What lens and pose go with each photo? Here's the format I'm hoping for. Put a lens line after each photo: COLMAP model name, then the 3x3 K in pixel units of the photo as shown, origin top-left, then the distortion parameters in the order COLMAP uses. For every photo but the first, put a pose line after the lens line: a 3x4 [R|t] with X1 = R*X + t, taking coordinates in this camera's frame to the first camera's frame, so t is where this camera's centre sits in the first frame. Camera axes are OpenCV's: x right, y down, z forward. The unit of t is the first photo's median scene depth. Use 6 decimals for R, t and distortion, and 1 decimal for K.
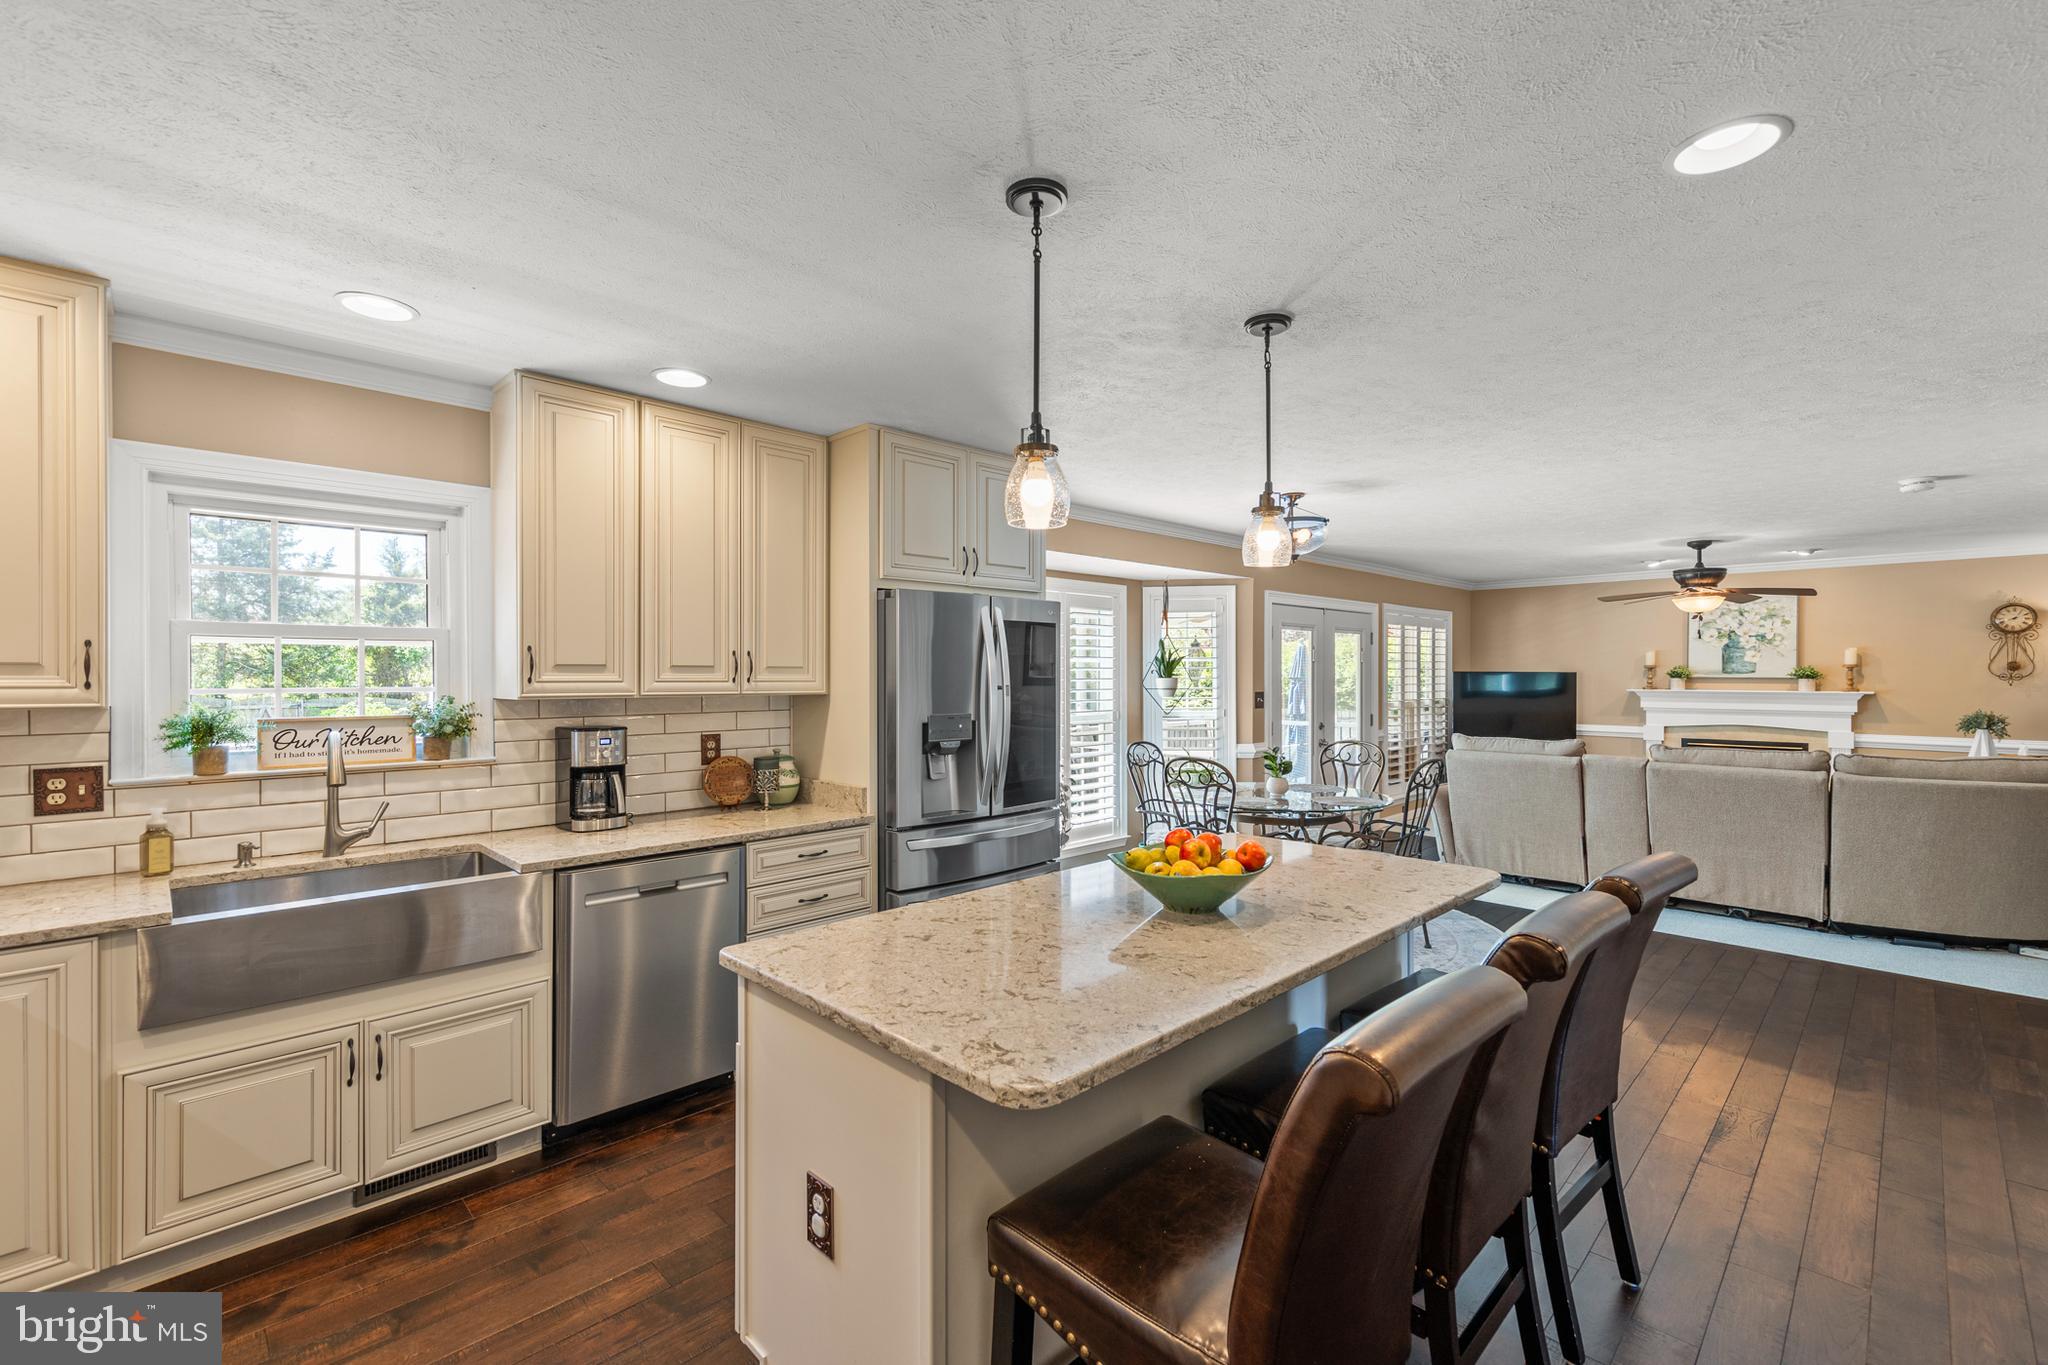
lens RADIAL K [[881.8, 0, 1014.8], [0, 881.8, 677.0], [0, 0, 1]] dist [0.001961, -0.000513]
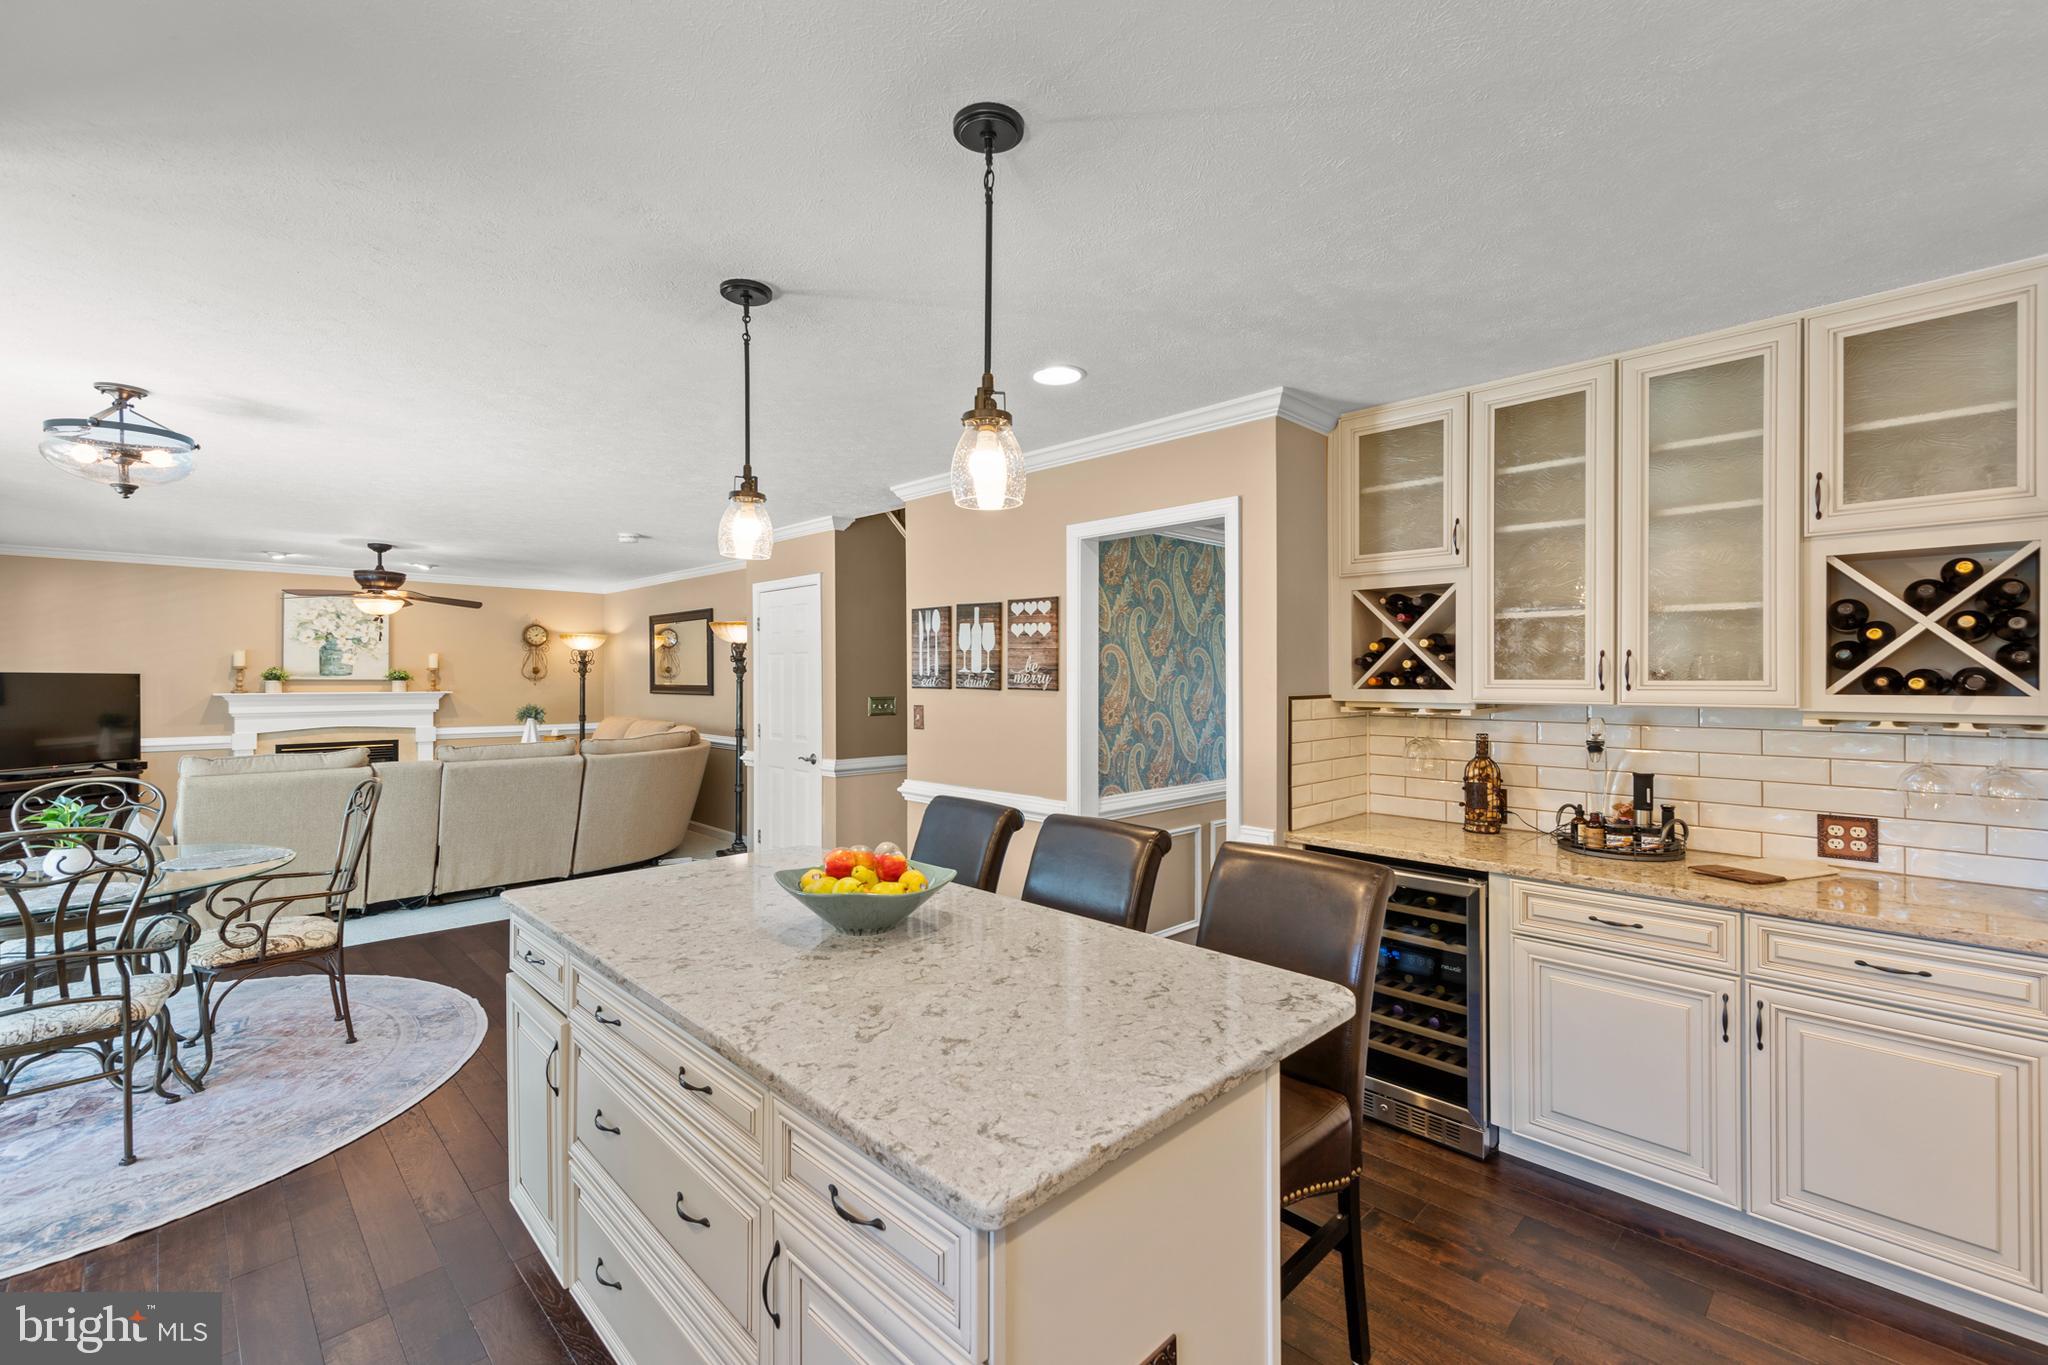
lens RADIAL K [[881.8, 0, 1027.0], [0, 881.8, 680.8], [0, 0, 1]] dist [0.001961, -0.000513]
pose [[-0.004922, -0.005001, 0.999975, -0.222723], [0.003488, 0.999981, 0.005019, -0.000588], [-0.999982, 0.003513, -0.004905, 0.256134]]
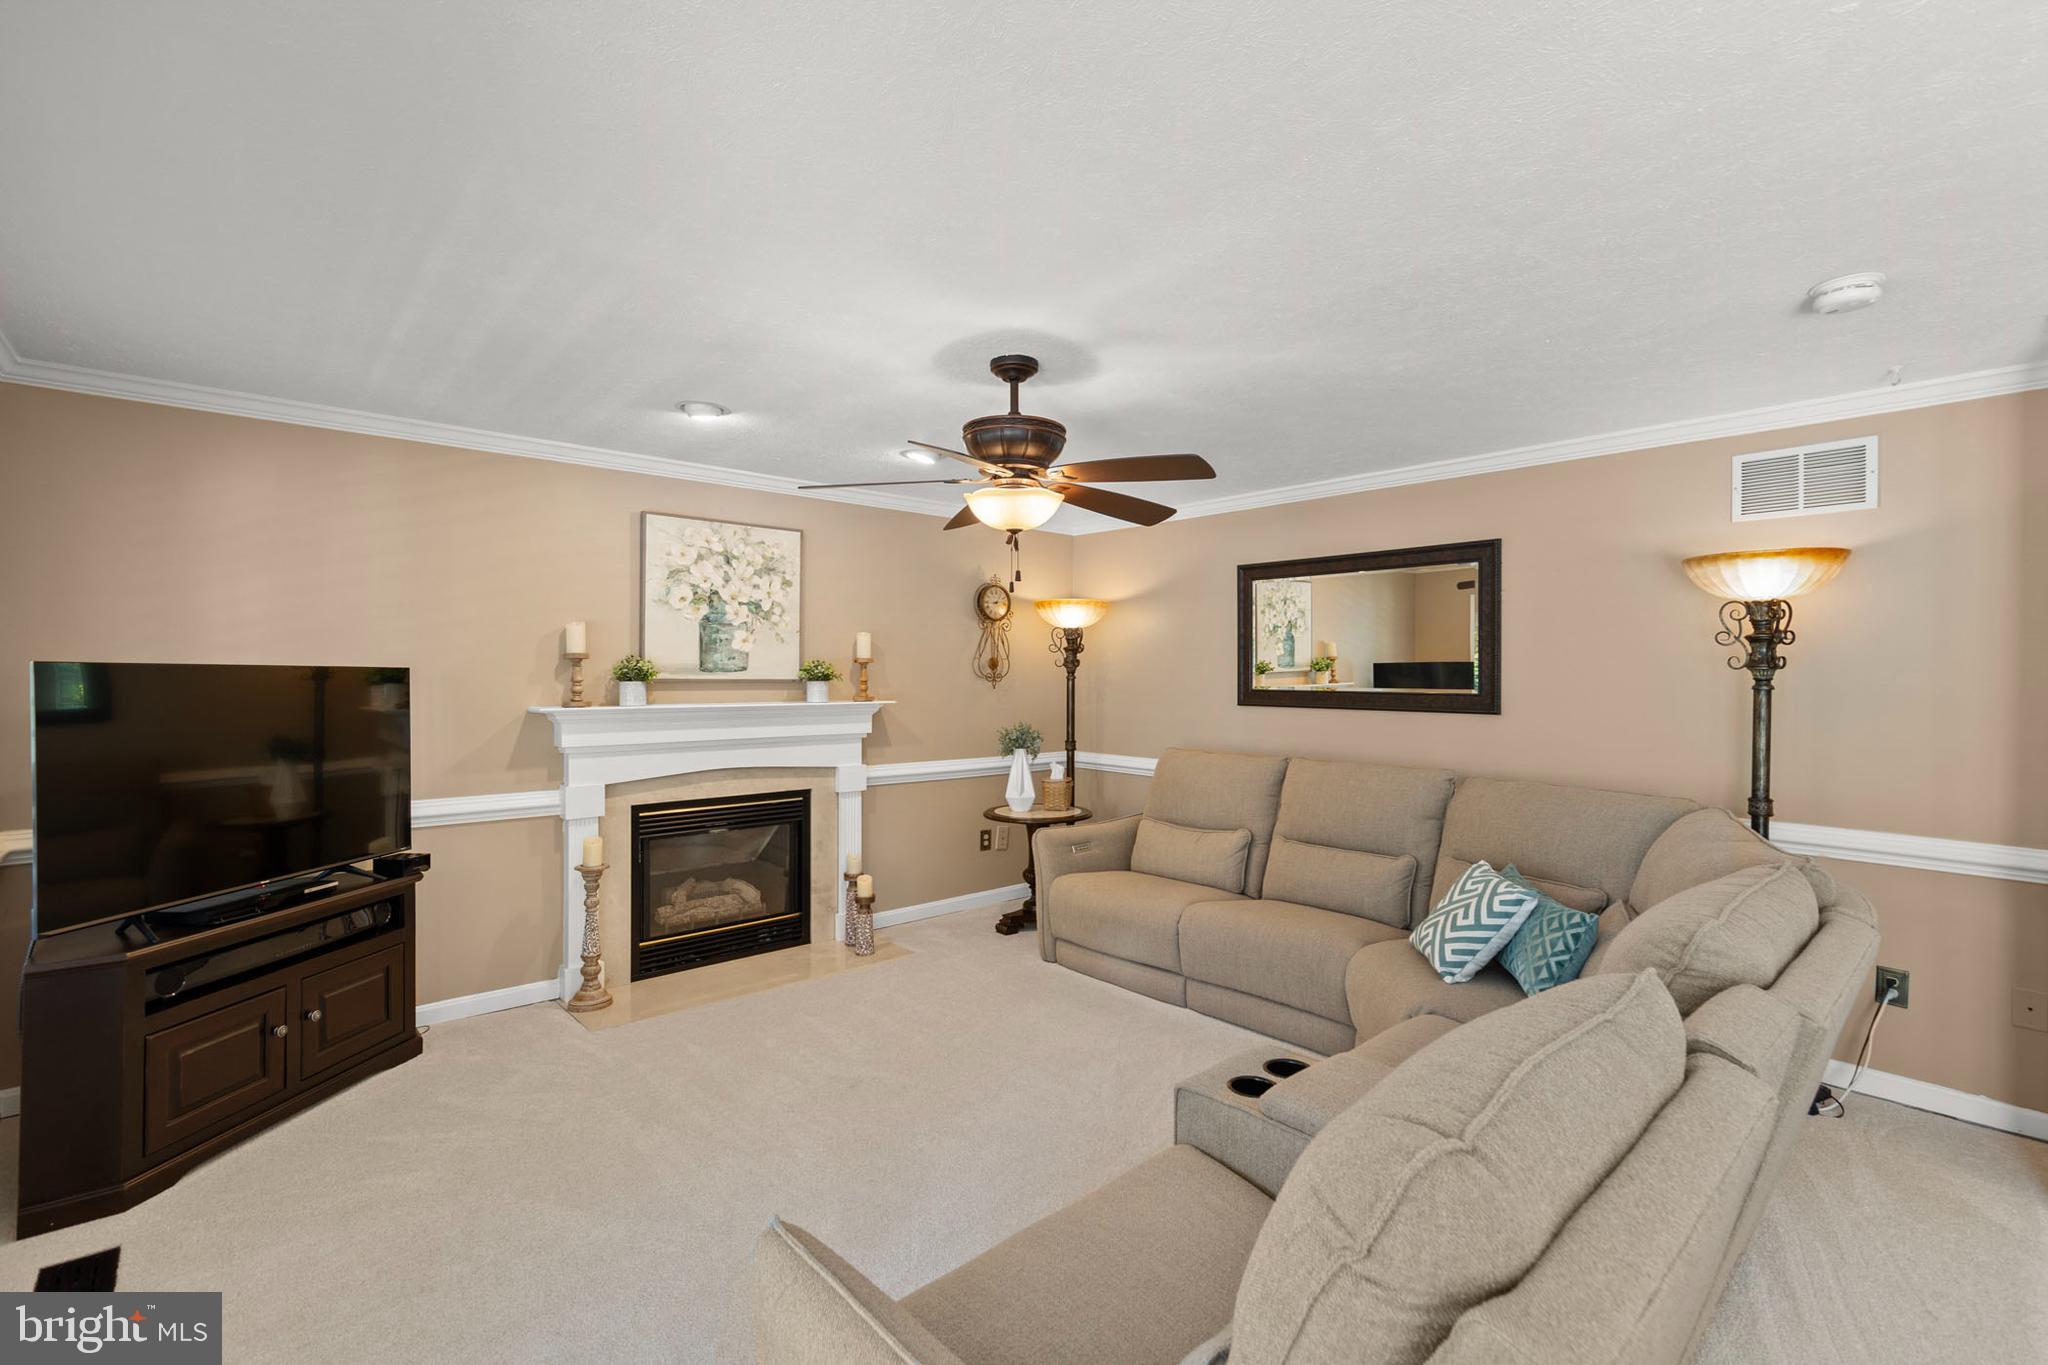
lens RADIAL K [[901.0, 0, 1065.3], [0, 901.0, 681.5], [0, 0, 1]] dist [-0.011090, -0.000092]
pose [[0.016403, -0.009838, 0.999817, 0.328532], [-0.000238, 0.999952, 0.009843, -0.004360], [-0.999865, -0.000400, 0.016399, 0.922556]]
